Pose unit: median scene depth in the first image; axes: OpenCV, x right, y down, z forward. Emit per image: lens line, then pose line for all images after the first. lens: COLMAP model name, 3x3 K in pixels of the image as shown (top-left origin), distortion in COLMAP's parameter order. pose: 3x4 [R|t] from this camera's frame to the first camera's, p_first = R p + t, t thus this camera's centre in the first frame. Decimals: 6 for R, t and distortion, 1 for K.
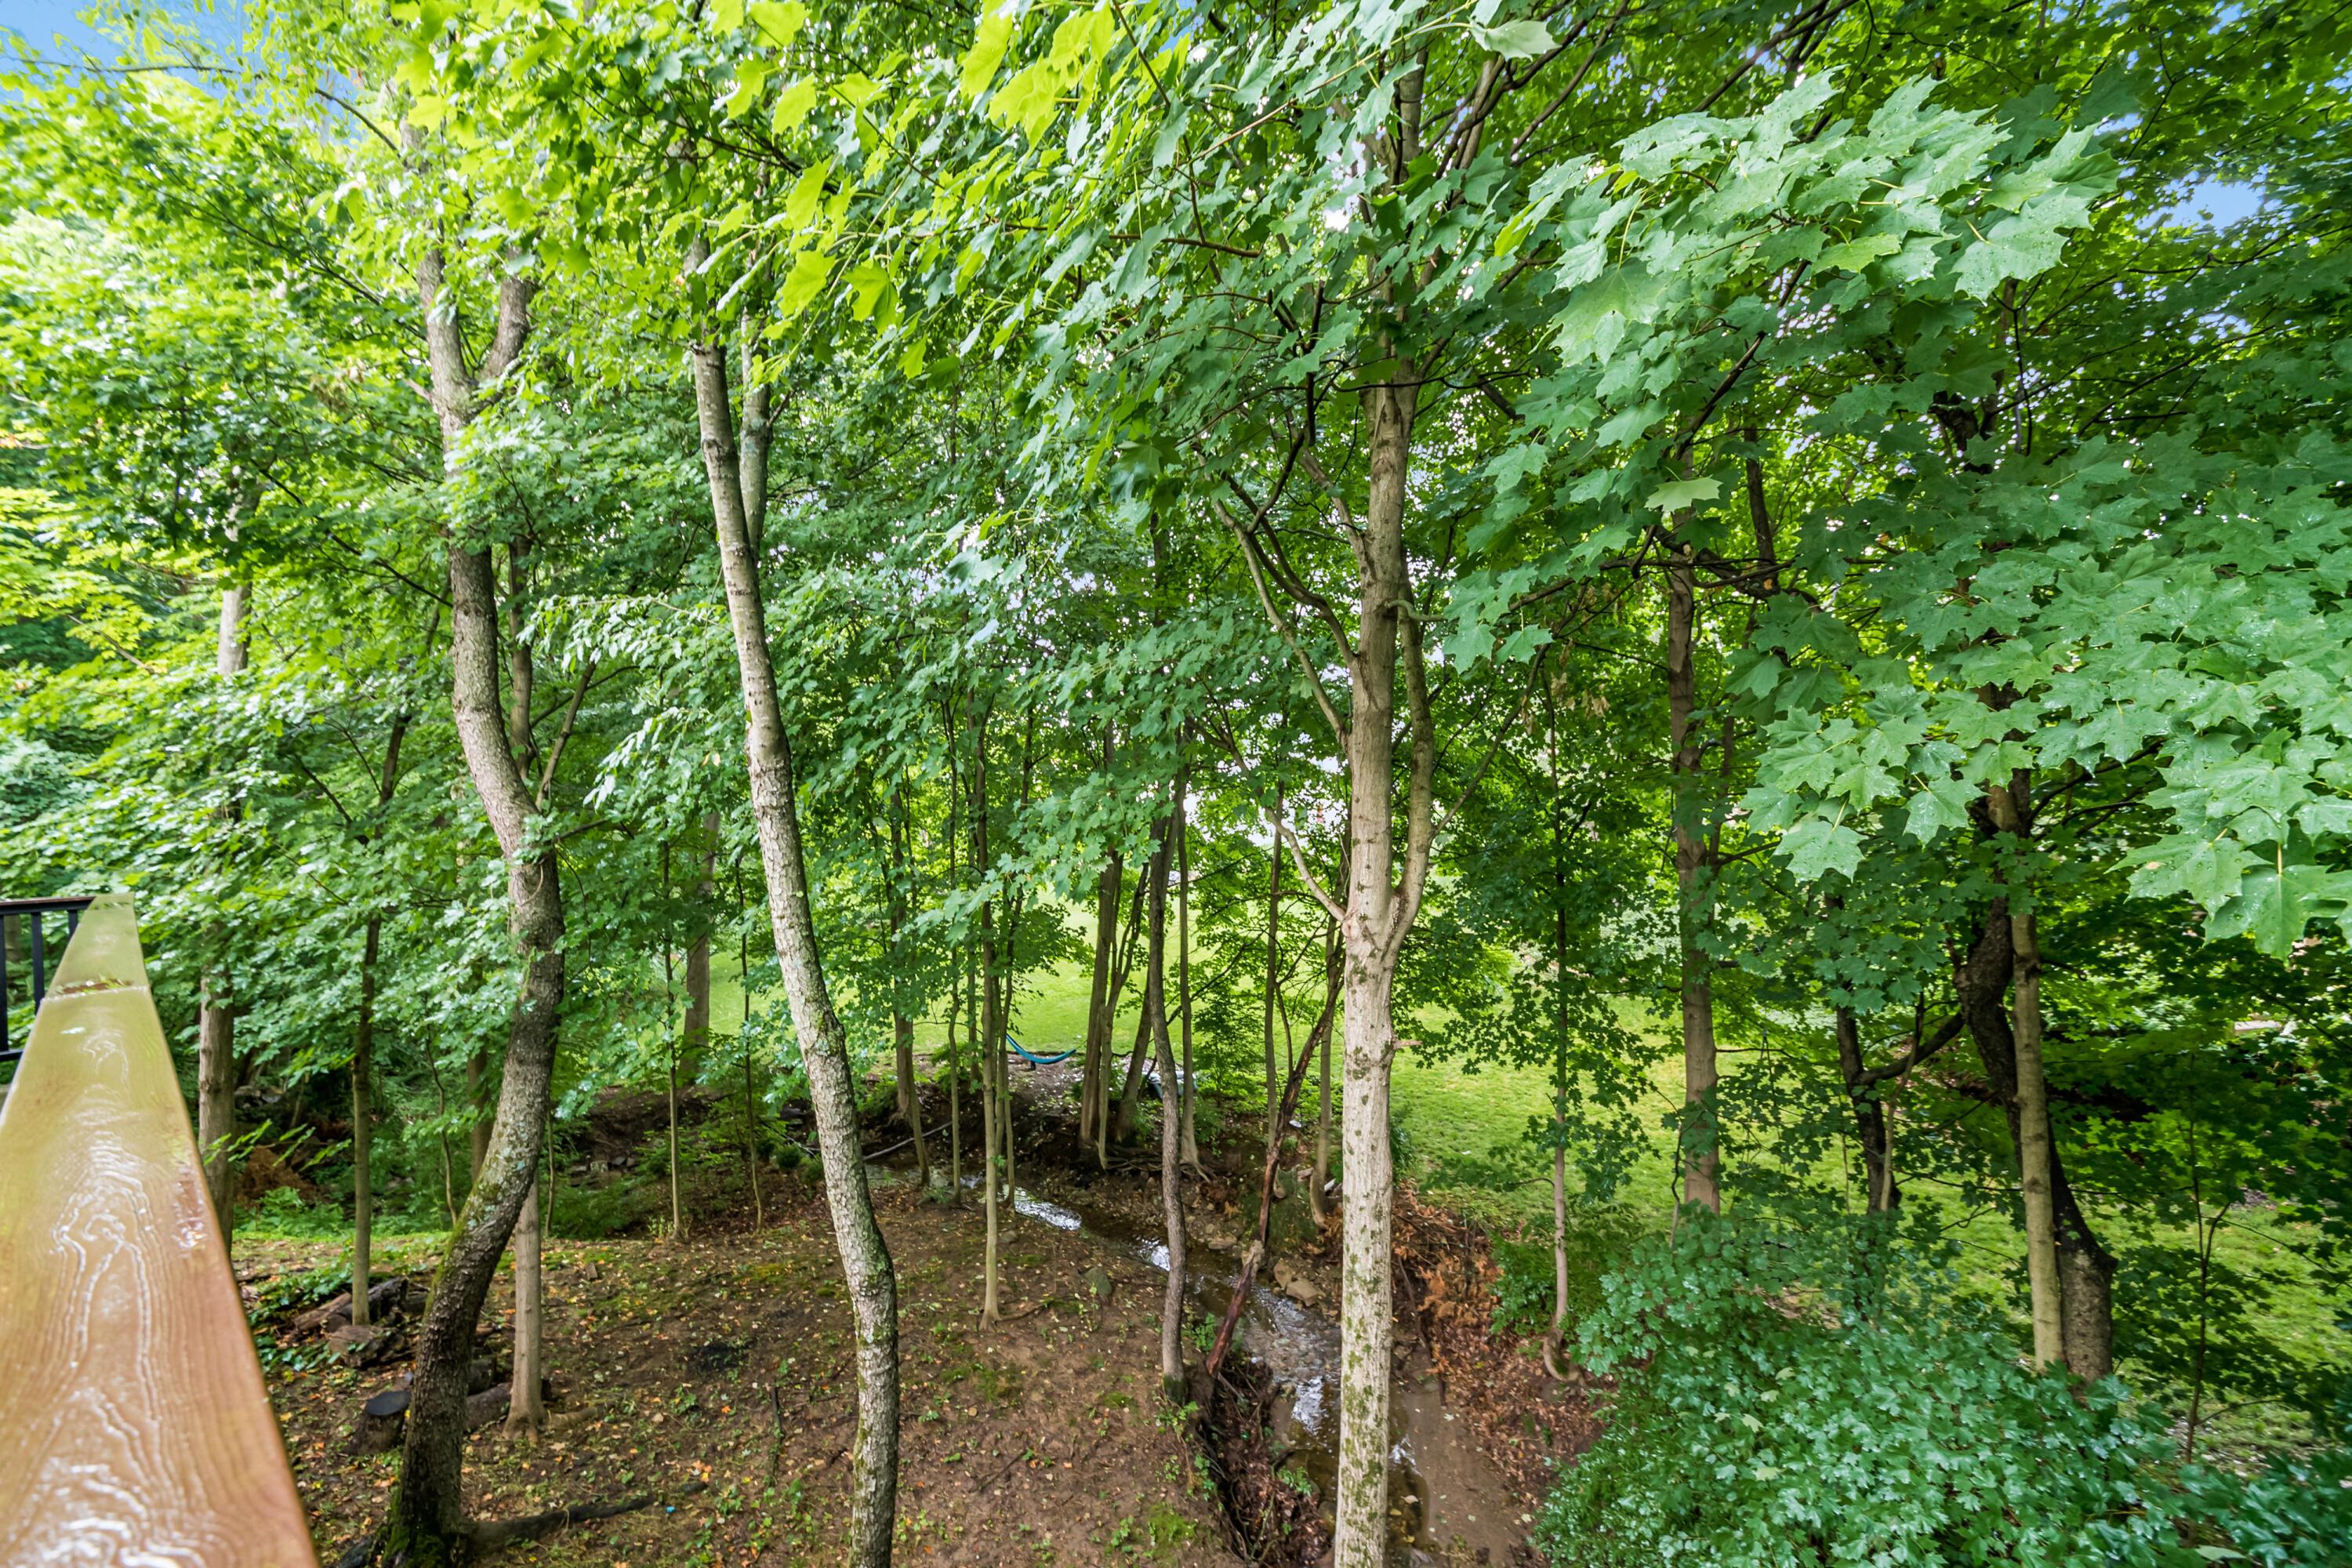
lens RADIAL K [[855.5, 0, 1210.6], [0, 855.5, 854.9], [0, 0, 1]] dist [-0.000467, 0.000147]
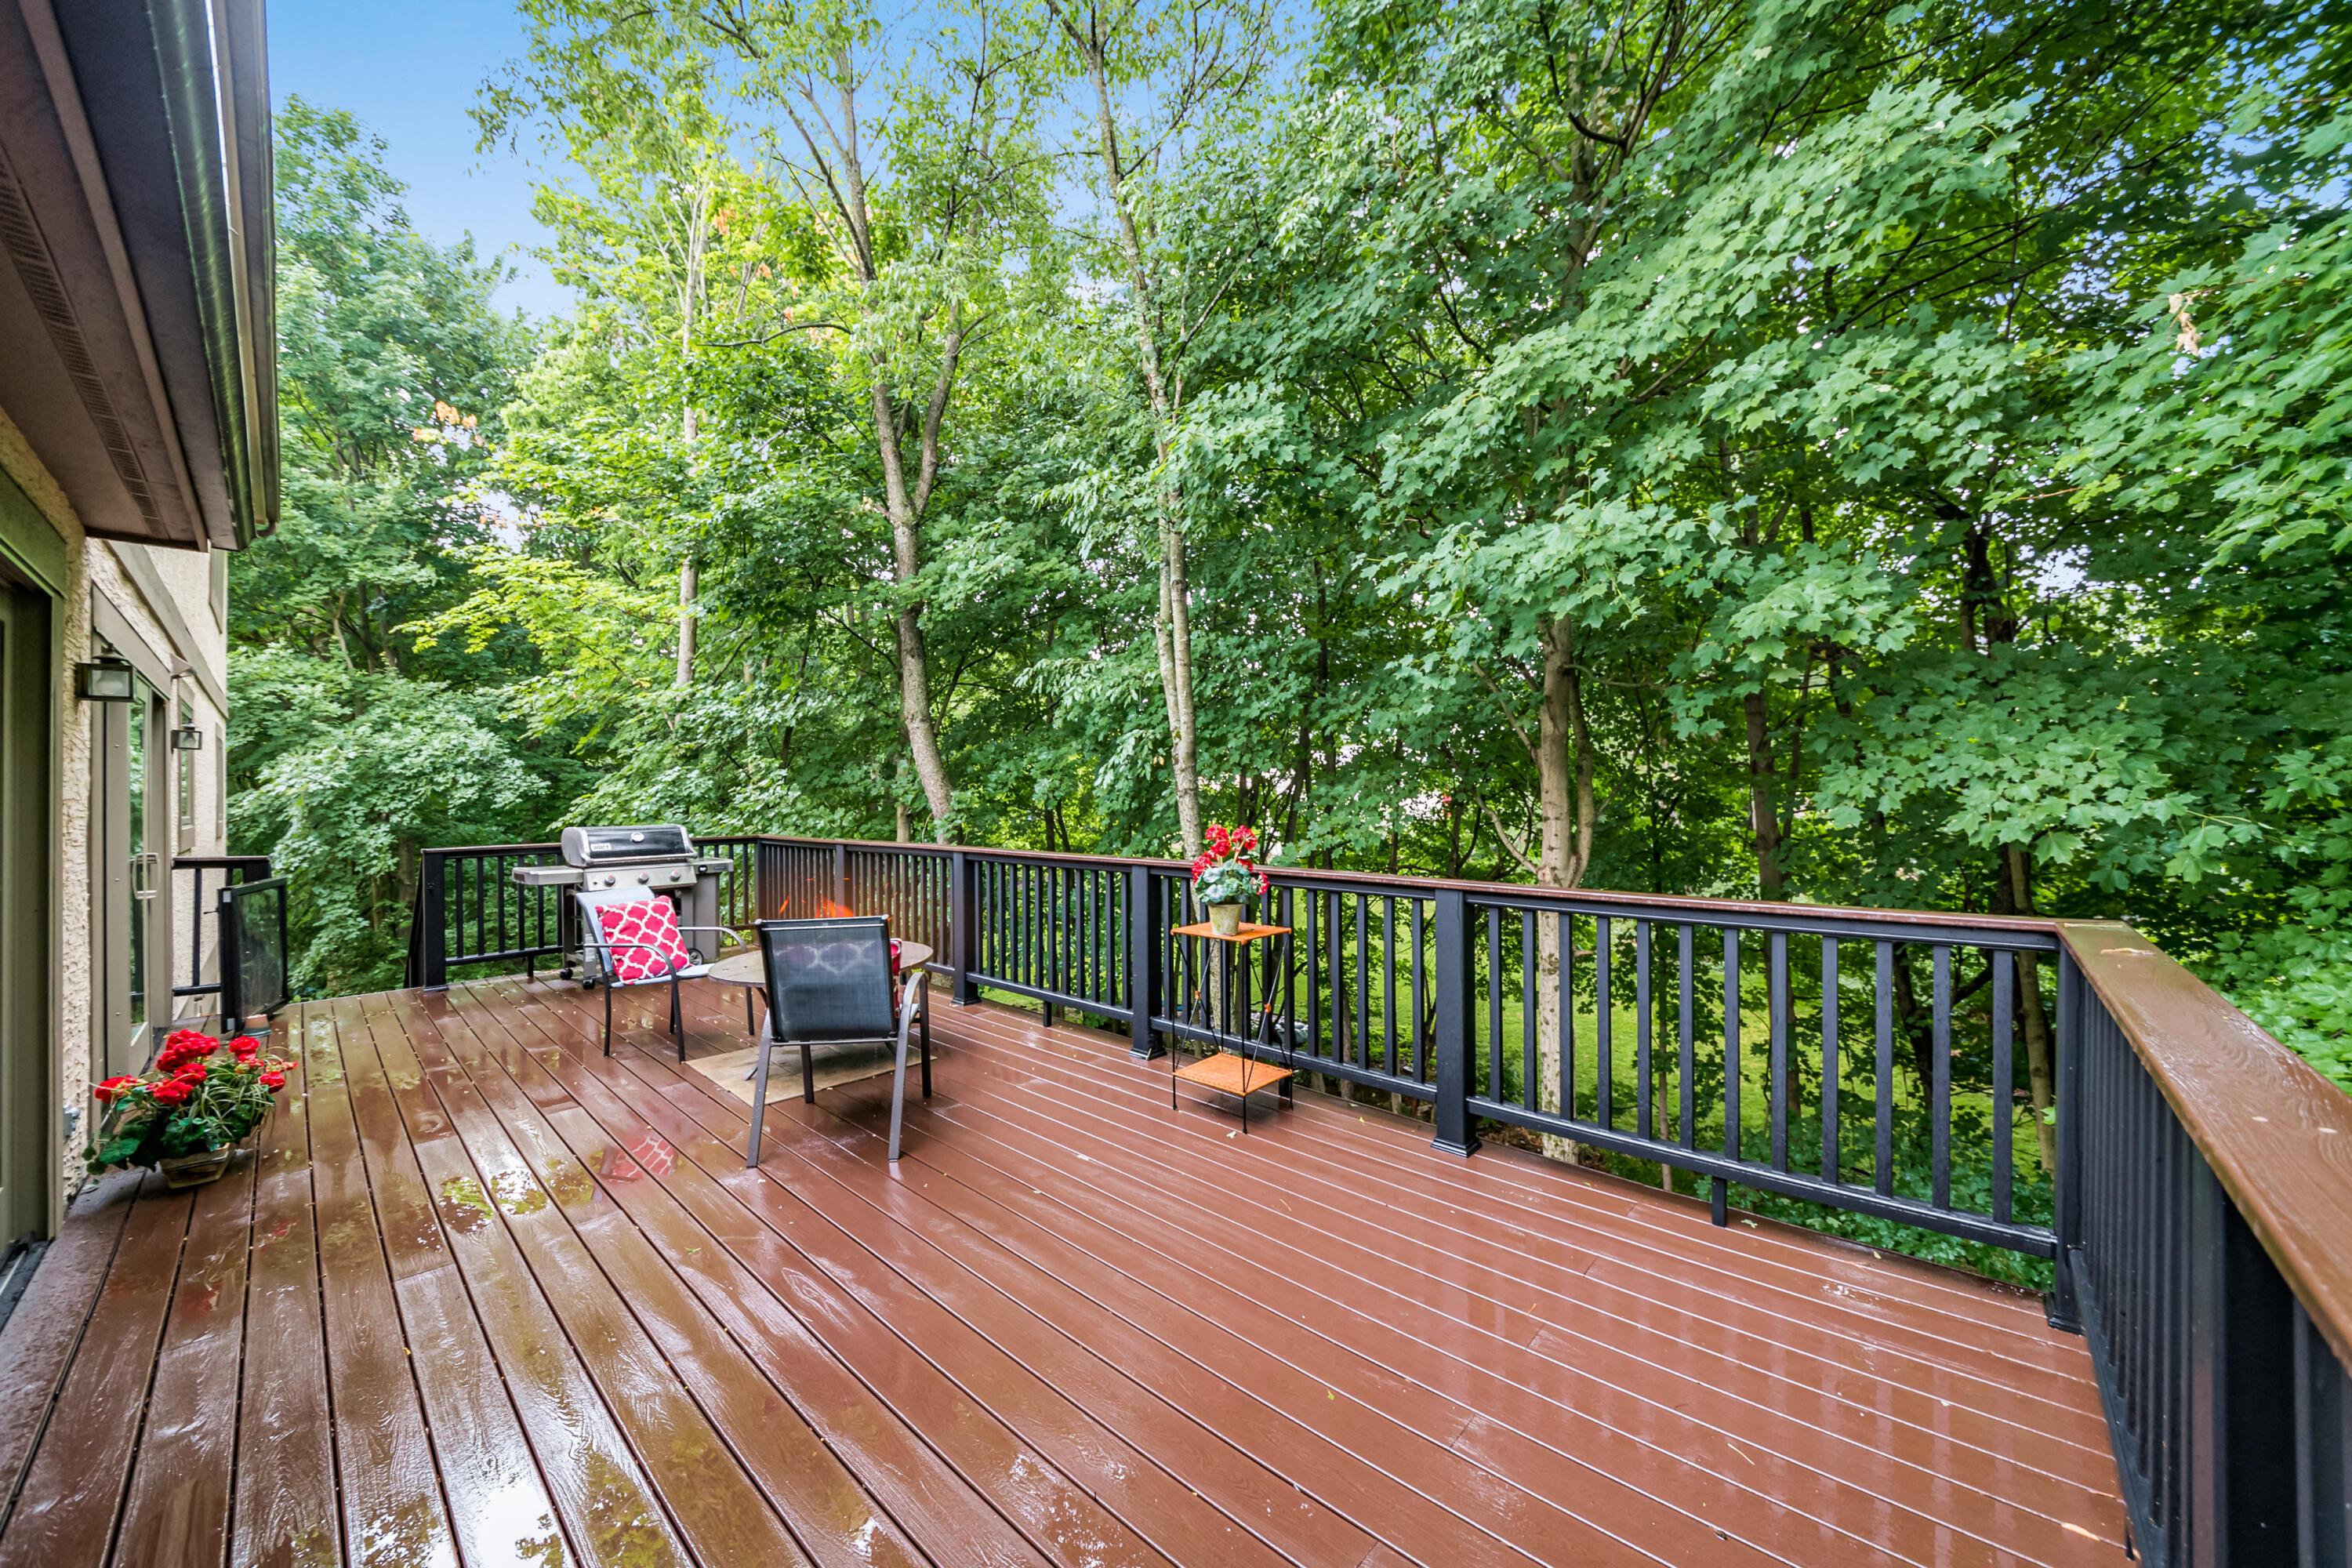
lens RADIAL K [[855.5, 0, 1172.2], [0, 855.5, 780.9], [0, 0, 1]] dist [-0.000467, 0.000147]
pose [[0.996131, 0.018024, -0.086017, -0.869847], [-0.023872, 0.997437, -0.067449, 0.085622], [0.084581, 0.069242, 0.994008, -1.390137]]
